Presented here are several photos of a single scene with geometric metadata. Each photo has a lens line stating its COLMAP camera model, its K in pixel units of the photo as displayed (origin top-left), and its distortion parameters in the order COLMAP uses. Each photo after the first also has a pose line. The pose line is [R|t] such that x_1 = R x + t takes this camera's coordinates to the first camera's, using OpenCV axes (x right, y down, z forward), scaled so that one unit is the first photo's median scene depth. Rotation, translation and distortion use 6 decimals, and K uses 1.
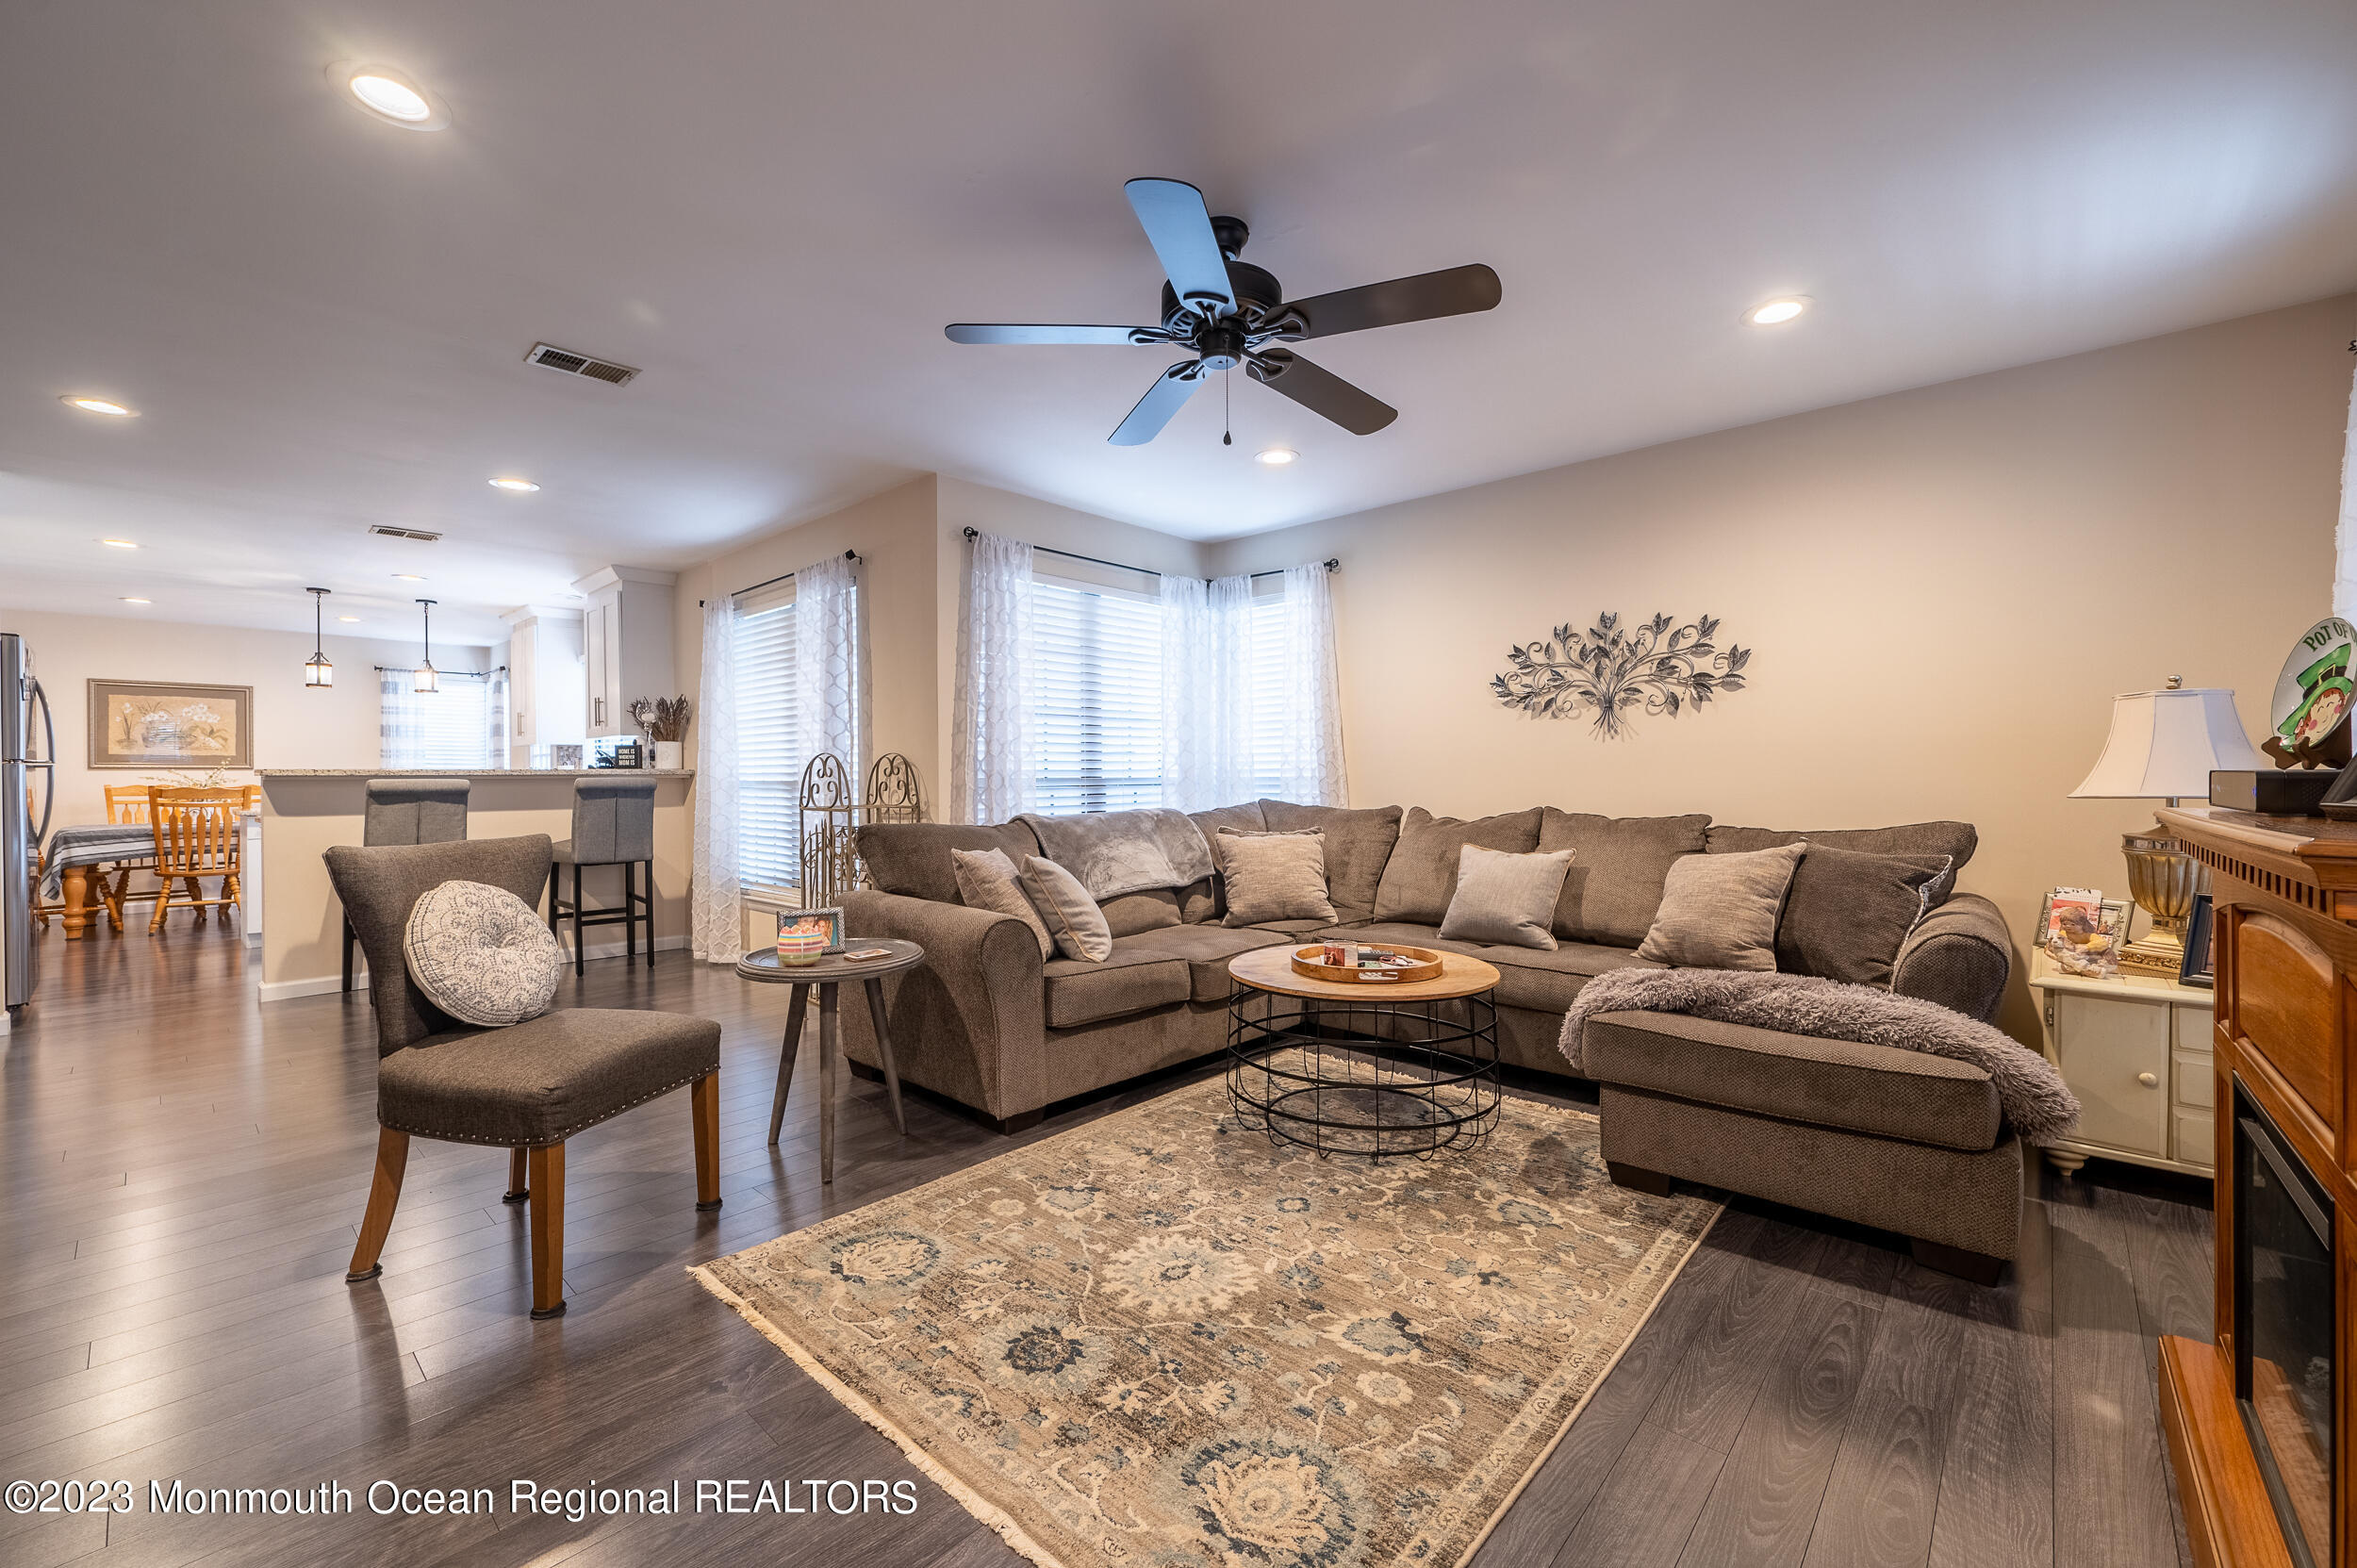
lens RADIAL K [[939.8, 0, 1163.6], [0, 939.8, 773.0], [0, 0, 1]] dist [-0.001602, 0.000235]
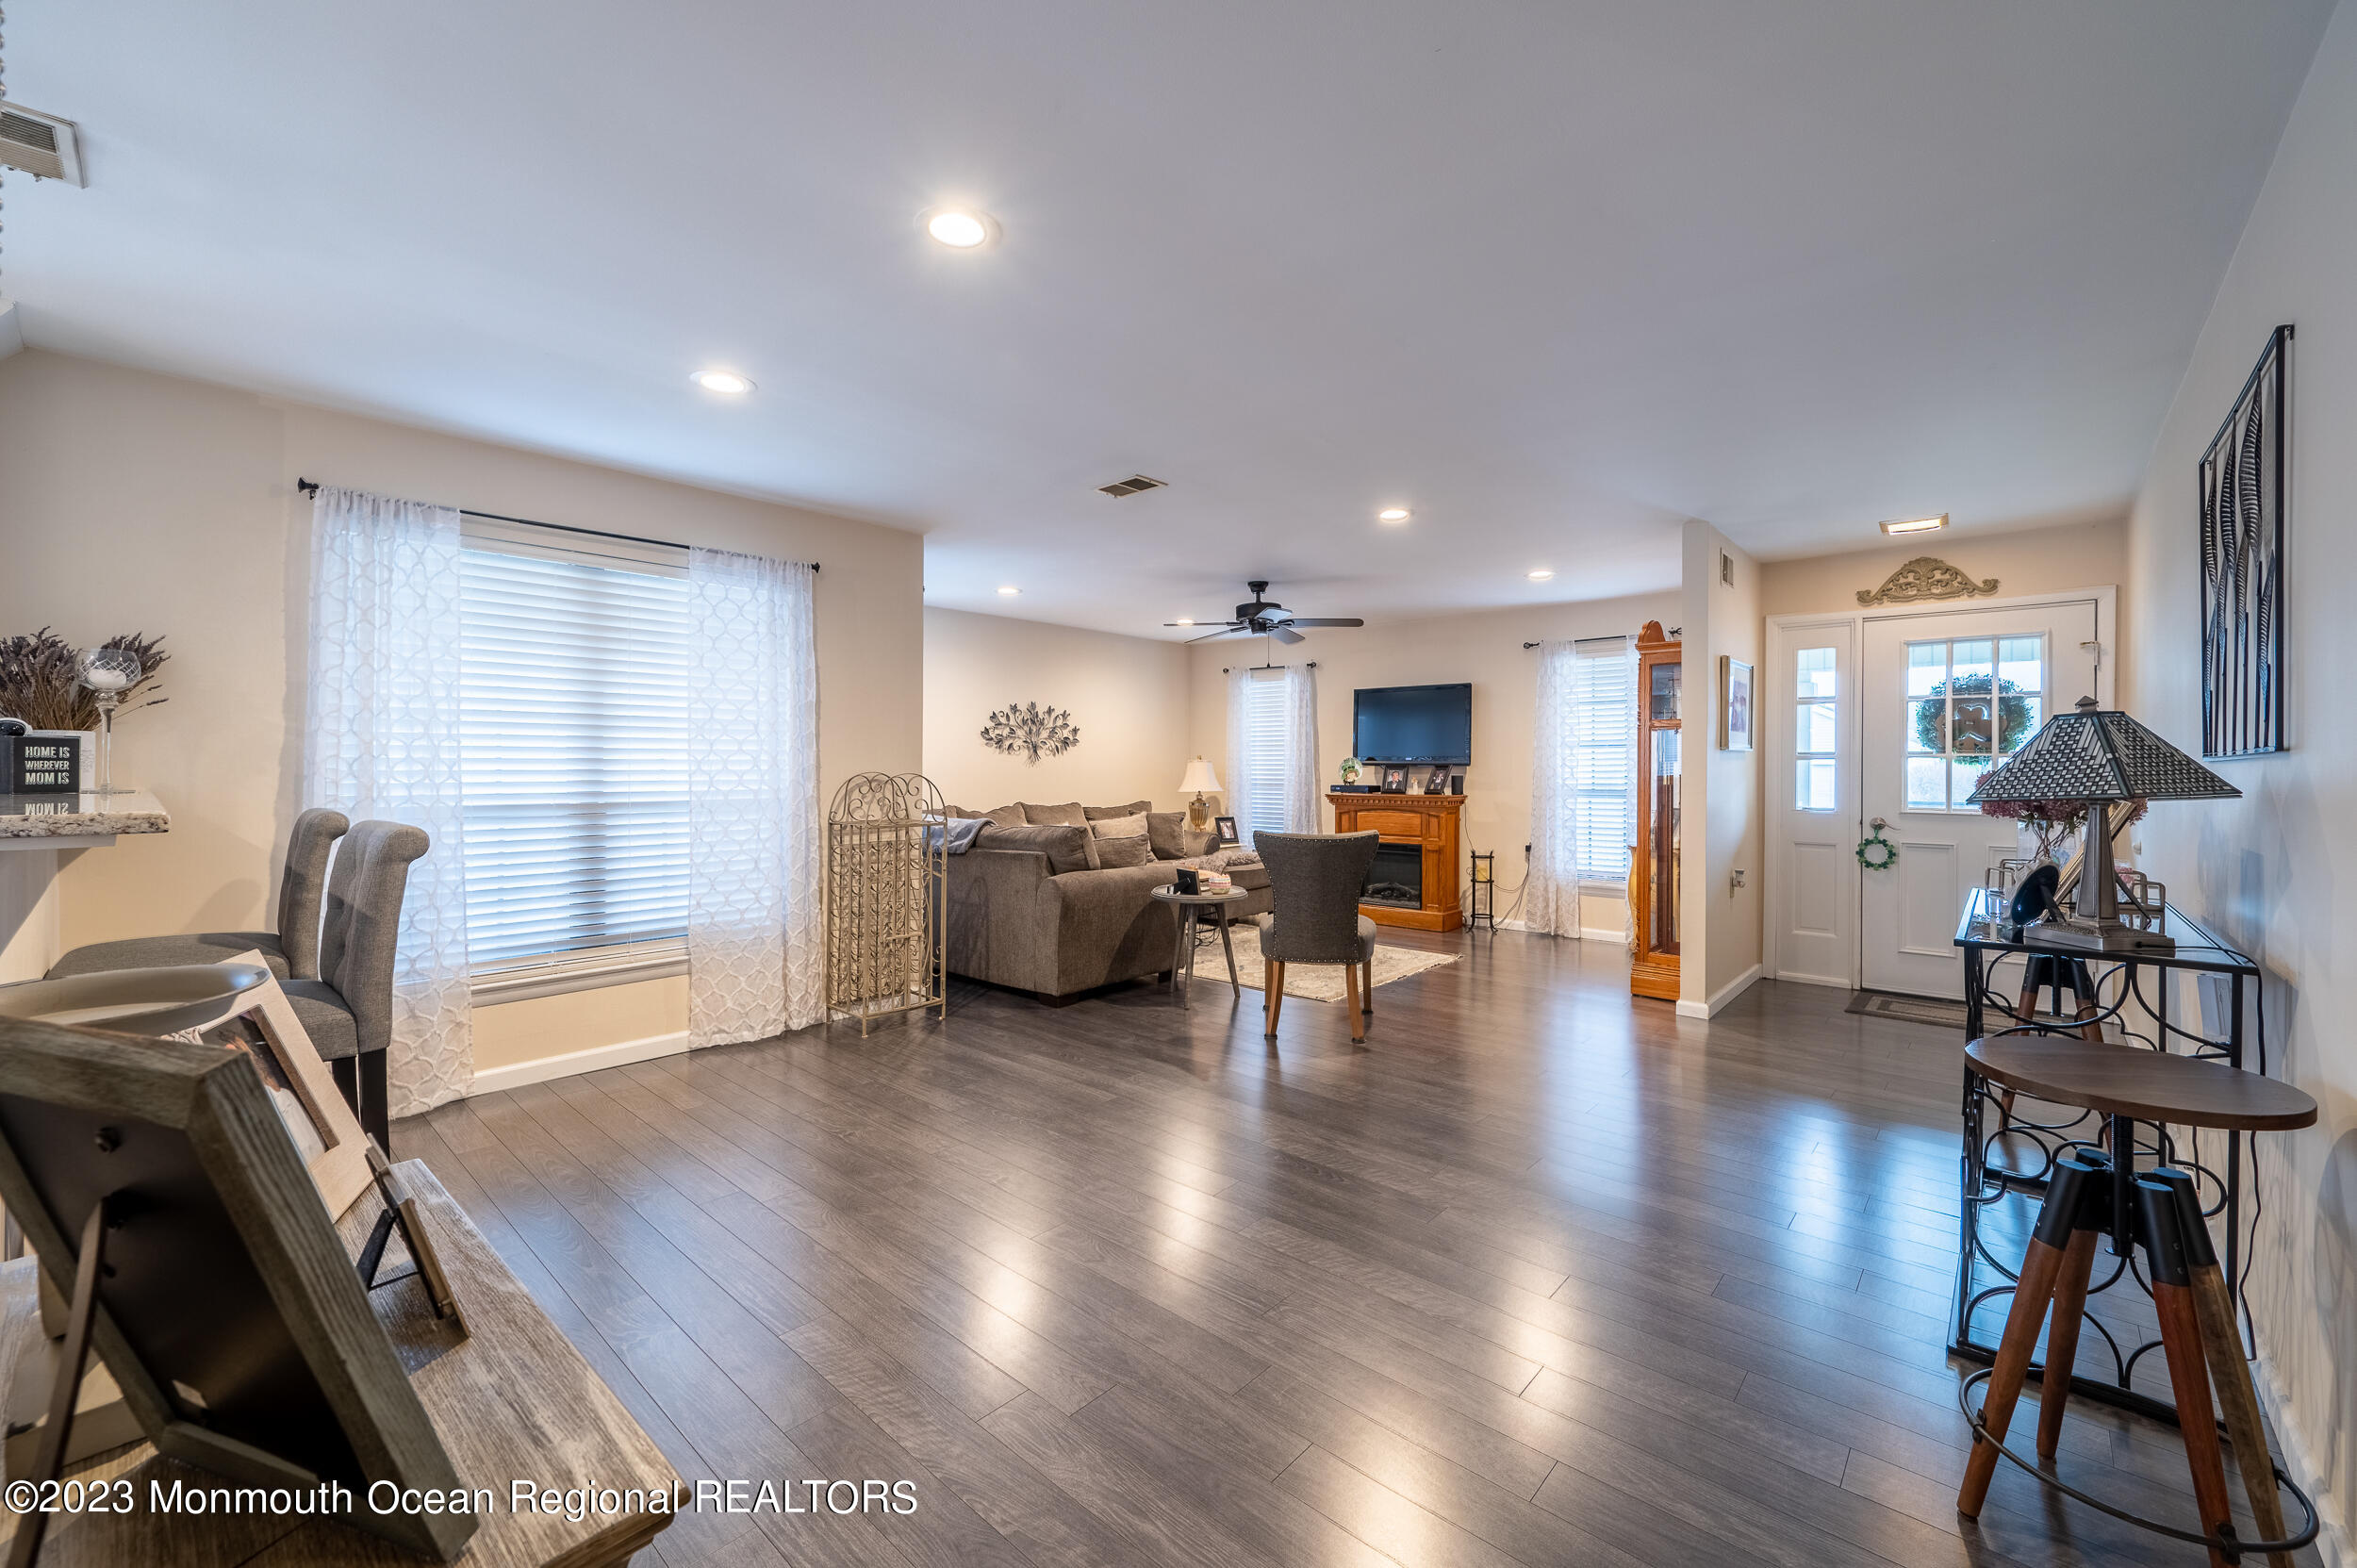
lens RADIAL K [[939.8, 0, 1158.1], [0, 939.8, 773.0], [0, 0, 1]] dist [-0.001602, 0.000235]
pose [[0.009710, 0.000847, 0.999952, -1.494458], [-0.002783, 0.999996, -0.000820, -0.022014], [-0.999949, -0.002775, 0.009712, 0.731812]]
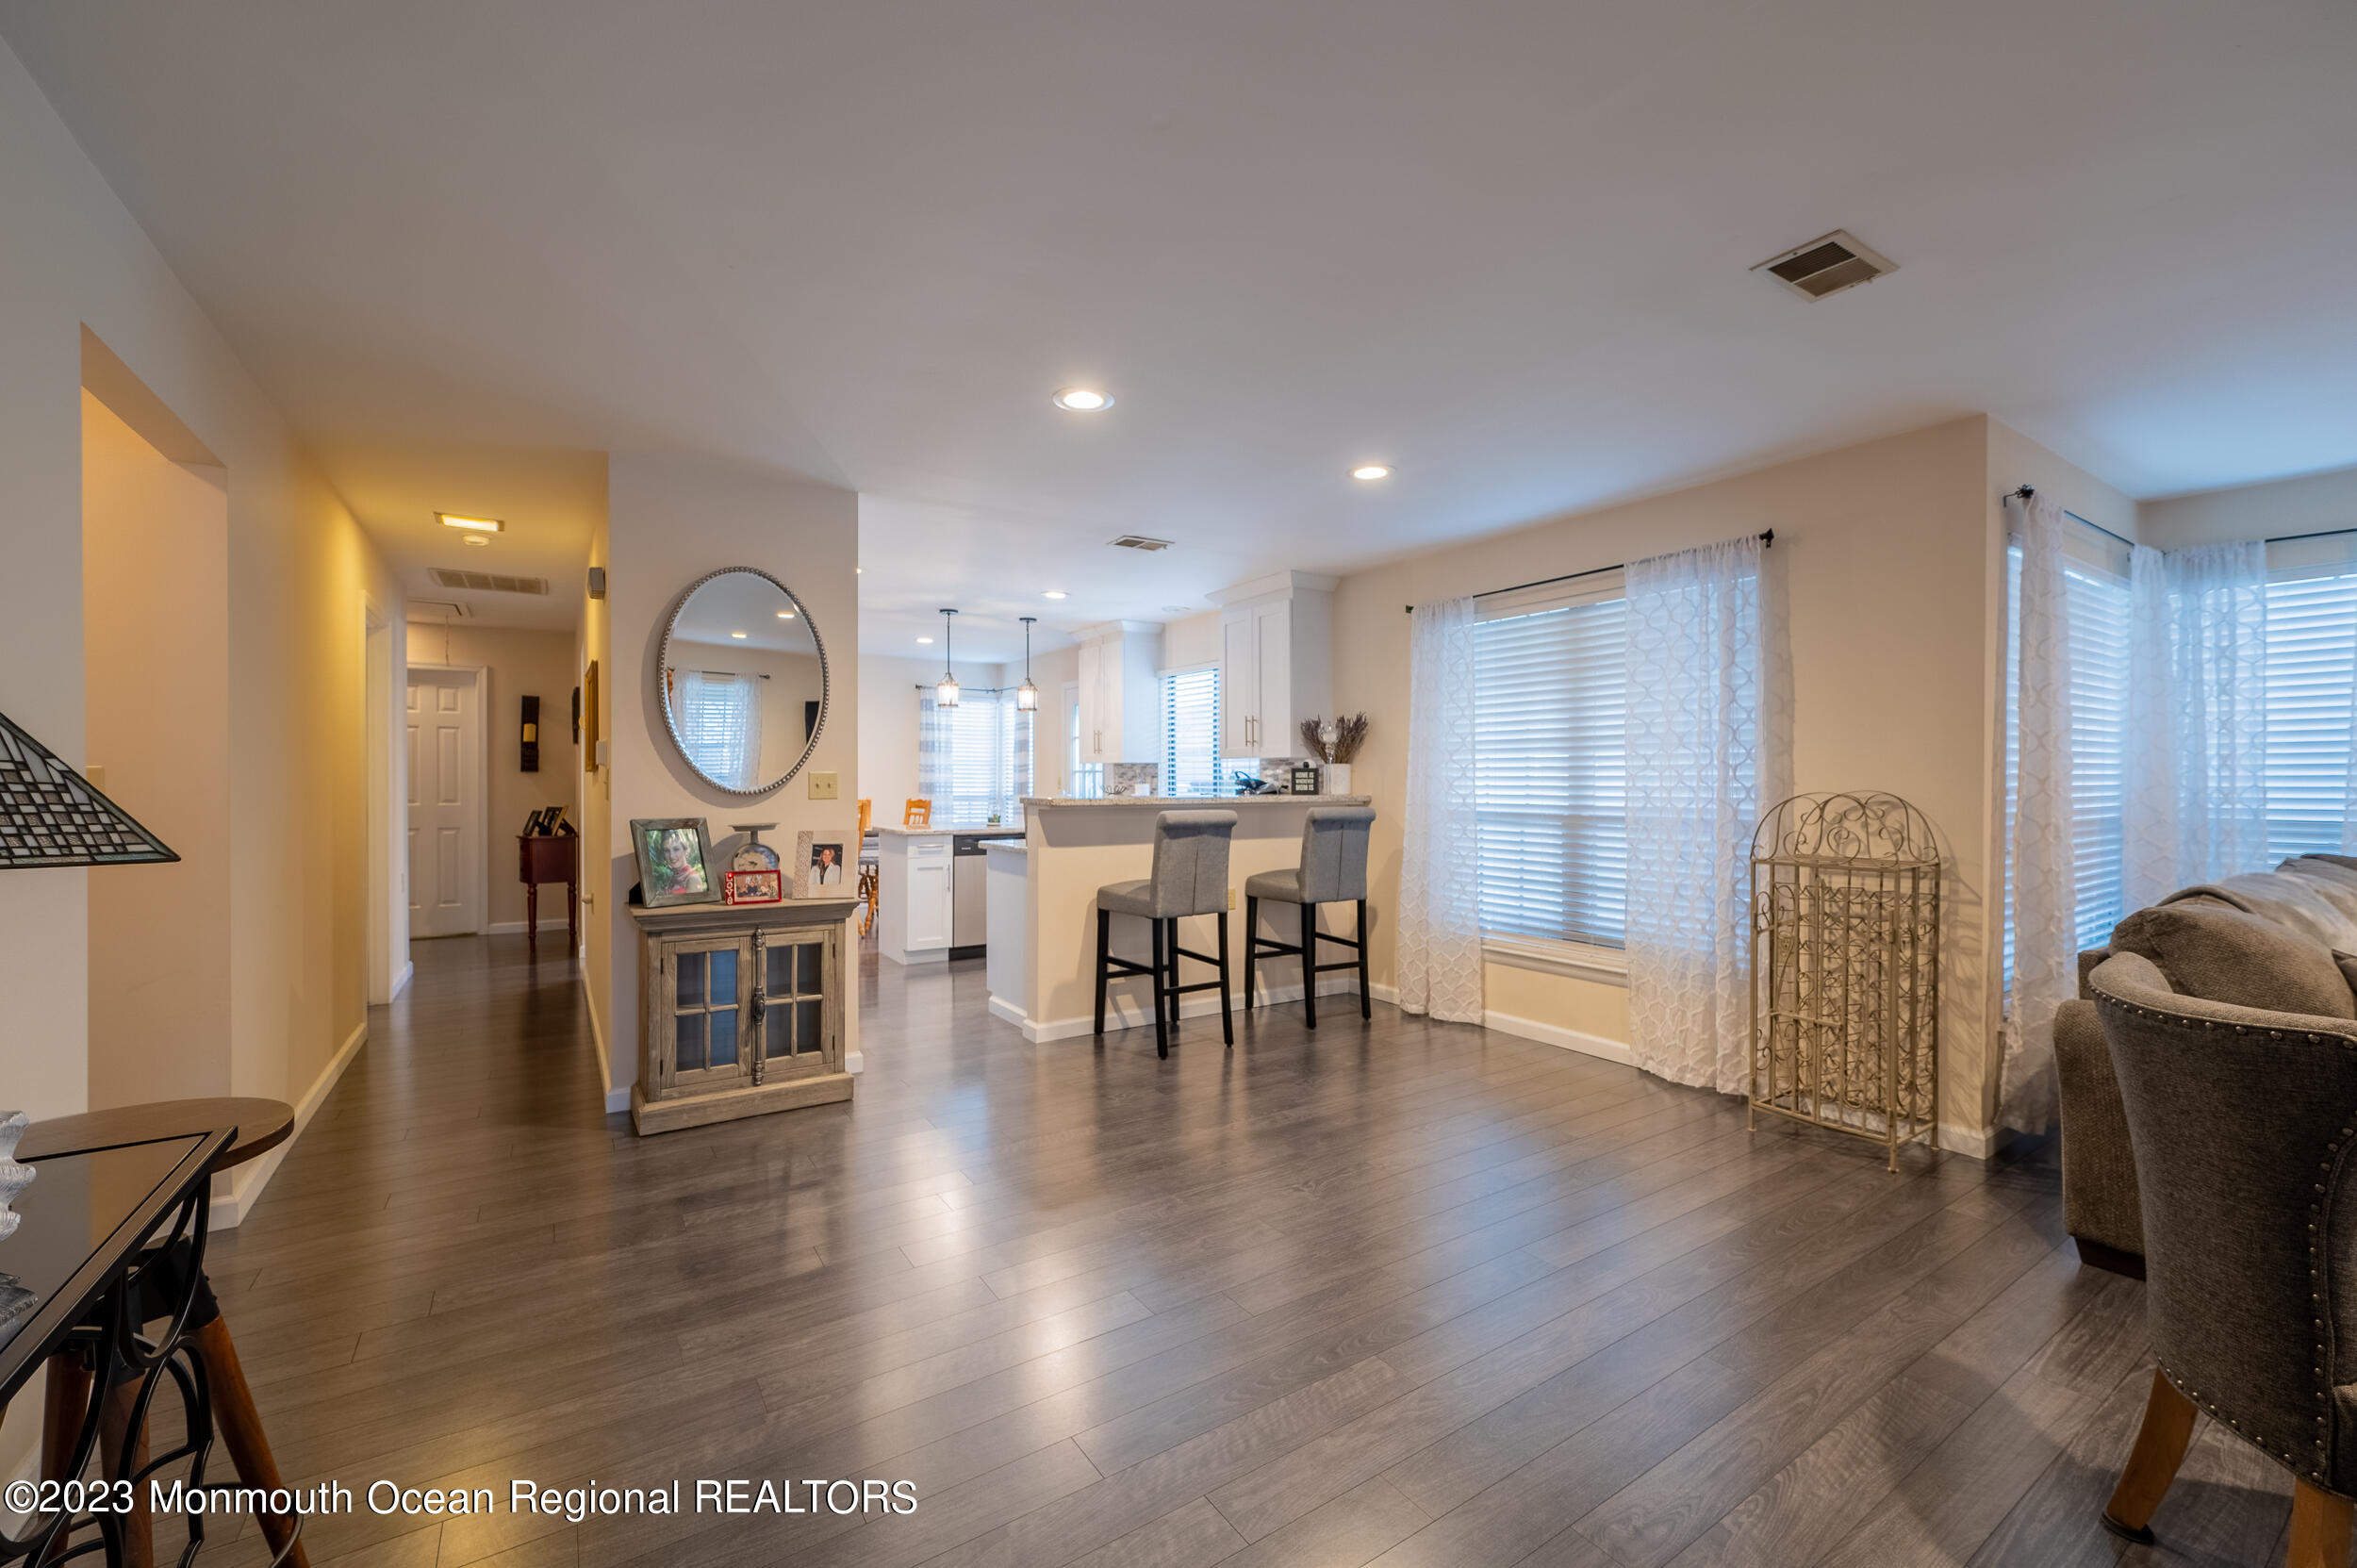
lens RADIAL K [[939.8, 0, 1165.0], [0, 939.8, 785.3], [0, 0, 1]] dist [-0.001602, 0.000235]
pose [[0.969450, 0.010581, -0.245061, -0.722579], [-0.008649, 0.999922, 0.008956, -0.030219], [0.245137, -0.006563, 0.969466, 0.134467]]
